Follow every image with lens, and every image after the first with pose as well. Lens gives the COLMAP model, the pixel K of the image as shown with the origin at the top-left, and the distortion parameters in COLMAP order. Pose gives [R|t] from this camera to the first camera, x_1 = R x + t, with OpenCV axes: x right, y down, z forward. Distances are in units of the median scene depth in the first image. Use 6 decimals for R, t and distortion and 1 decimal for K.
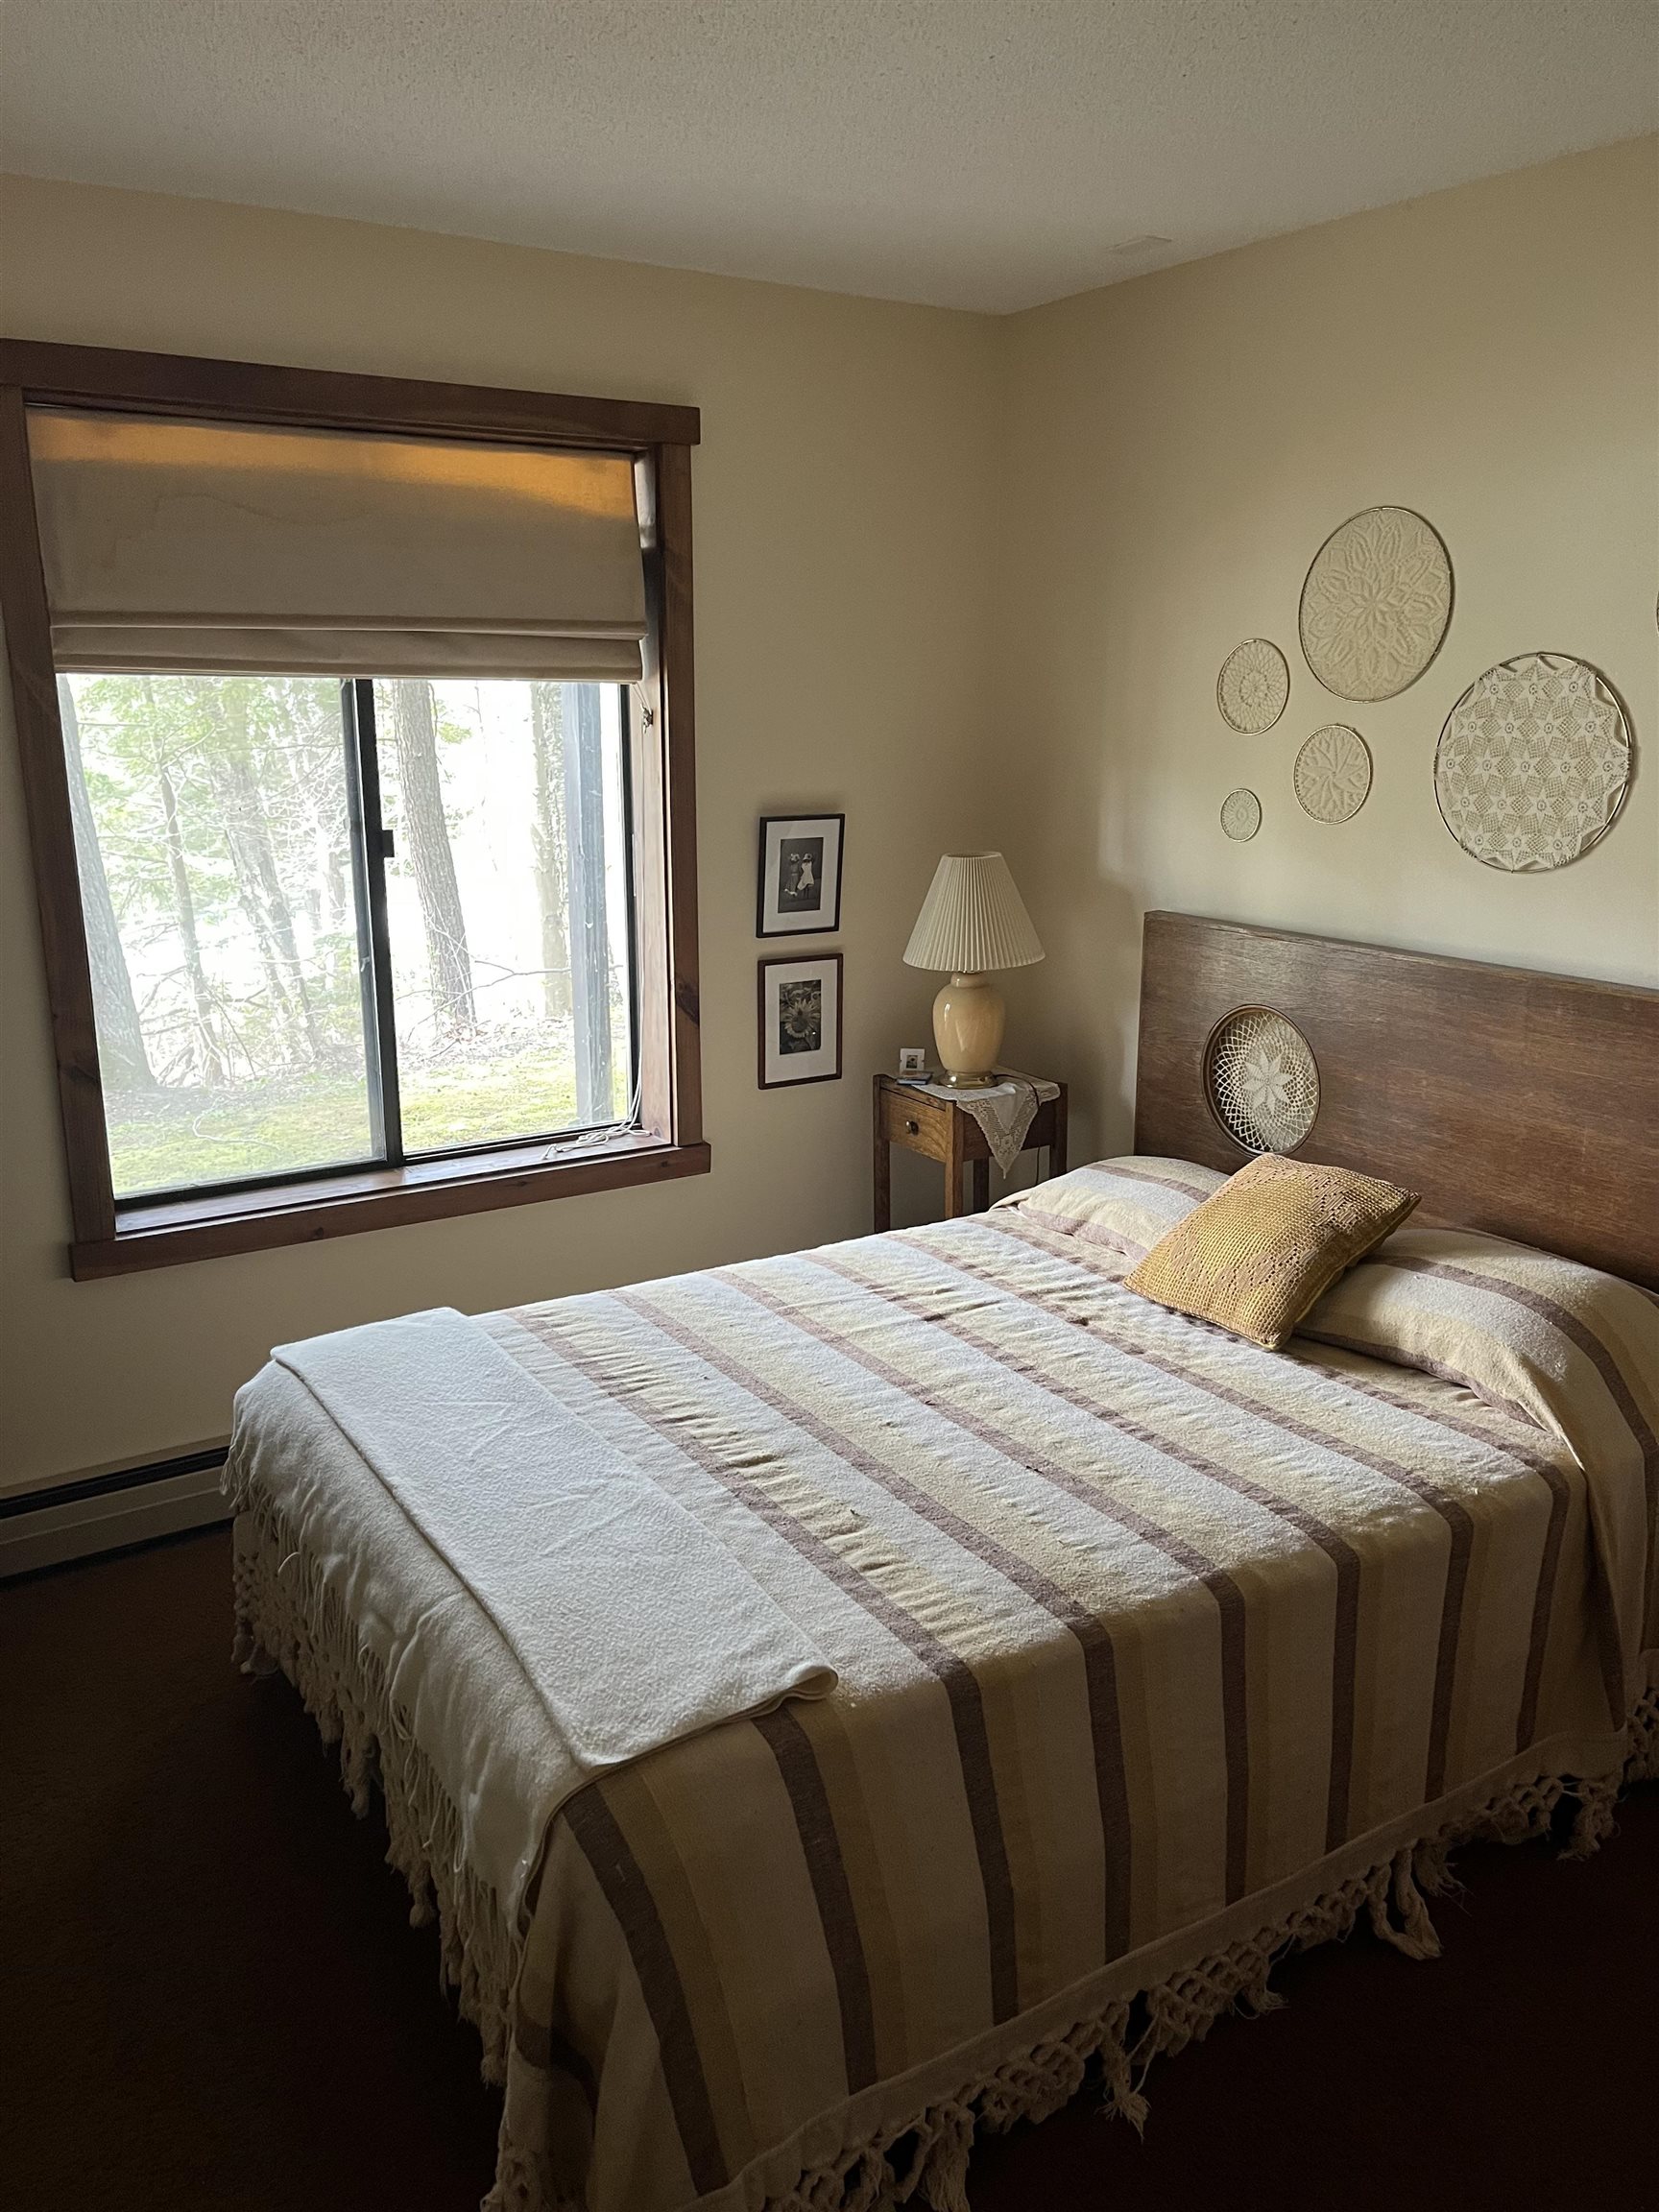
lens RADIAL K [[1669.3, 0, 814.5], [0, 1669.3, 1111.1], [0, 0, 1]] dist [0.028382, -0.012103]
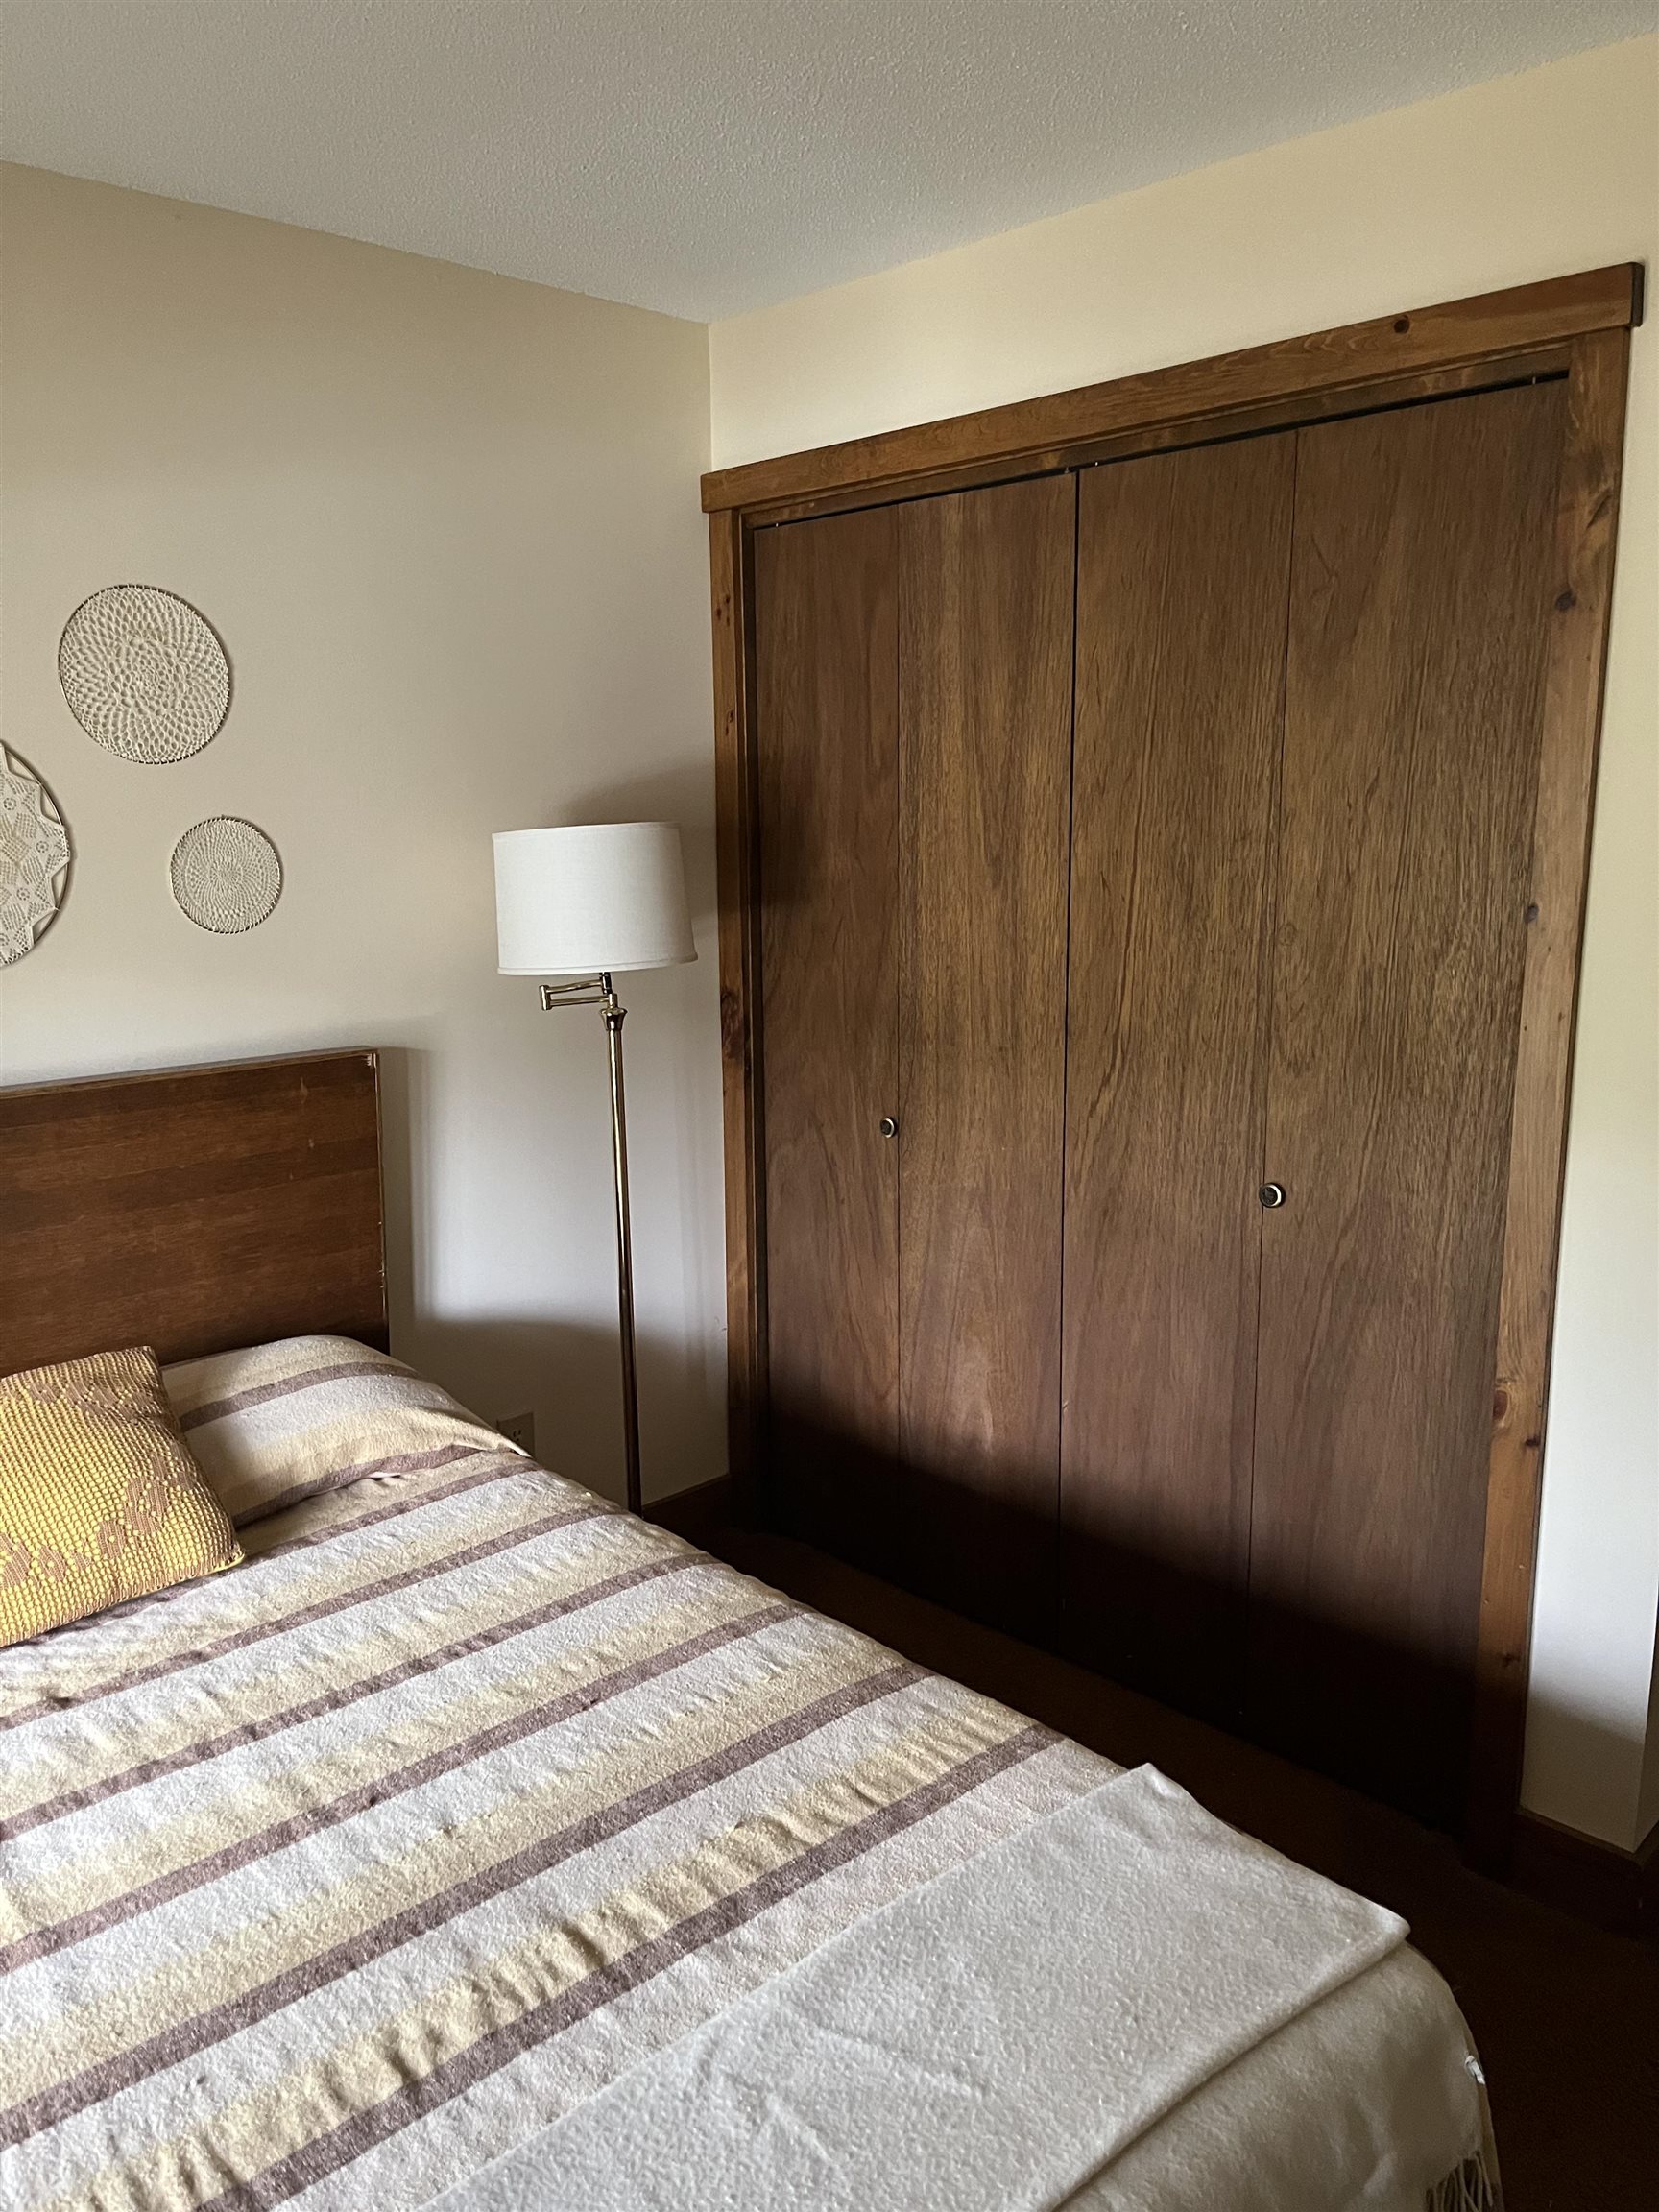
lens RADIAL K [[1669.3, 0, 812.6], [0, 1669.3, 1103.7], [0, 0, 1]] dist [0.028382, -0.012103]
pose [[-0.191527, -0.175291, 0.965707, -0.555794], [0.255002, 0.941247, 0.221425, -0.186143], [-0.947783, 0.288666, -0.135574, 0.845386]]
